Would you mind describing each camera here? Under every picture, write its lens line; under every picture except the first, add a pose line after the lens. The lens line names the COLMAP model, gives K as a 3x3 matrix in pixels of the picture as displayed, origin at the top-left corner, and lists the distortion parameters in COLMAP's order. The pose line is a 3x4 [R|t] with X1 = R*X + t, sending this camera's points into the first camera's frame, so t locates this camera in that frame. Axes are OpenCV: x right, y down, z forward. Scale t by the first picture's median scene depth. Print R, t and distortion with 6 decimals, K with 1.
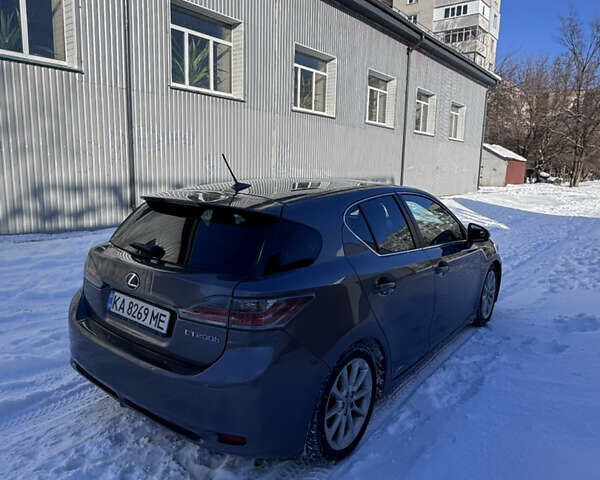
lens RADIAL K [[445.1, 0, 302.7], [0, 445.1, 241.8], [0, 0, 1]] dist [0.000861, -0.001882]
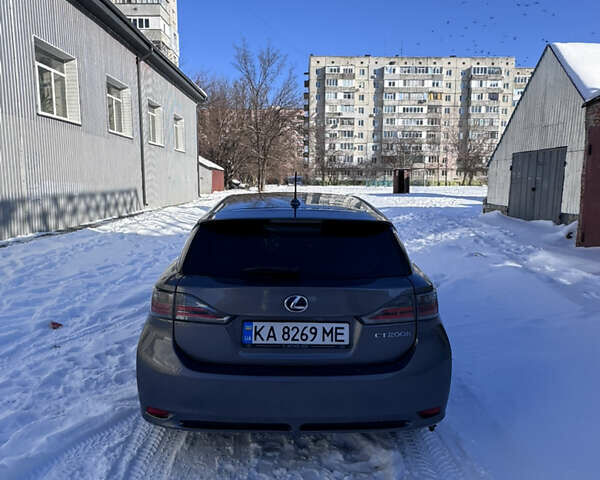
lens RADIAL K [[446.1, 0, 300.0], [0, 446.1, 240.0], [0, 0, 1]] dist [-0.001592, -0.002114]
pose [[0.778798, -0.104717, 0.618472, -0.167517], [0.119576, 0.992671, 0.017501, -0.011600], [-0.615772, 0.060325, 0.785612, 0.036973]]
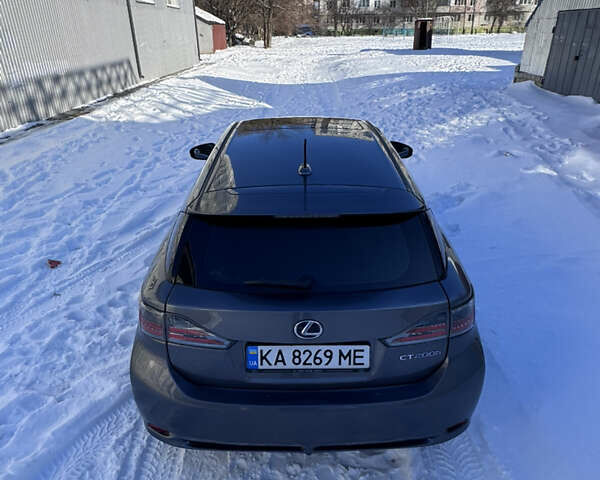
lens RADIAL K [[445.1, 0, 302.7], [0, 445.1, 241.8], [0, 0, 1]] dist [0.000861, -0.001882]
pose [[0.787296, -0.300549, 0.538364, -0.135928], [0.136802, 0.936536, 0.322778, -0.057447], [-0.601208, -0.180473, 0.778447, 0.067616]]
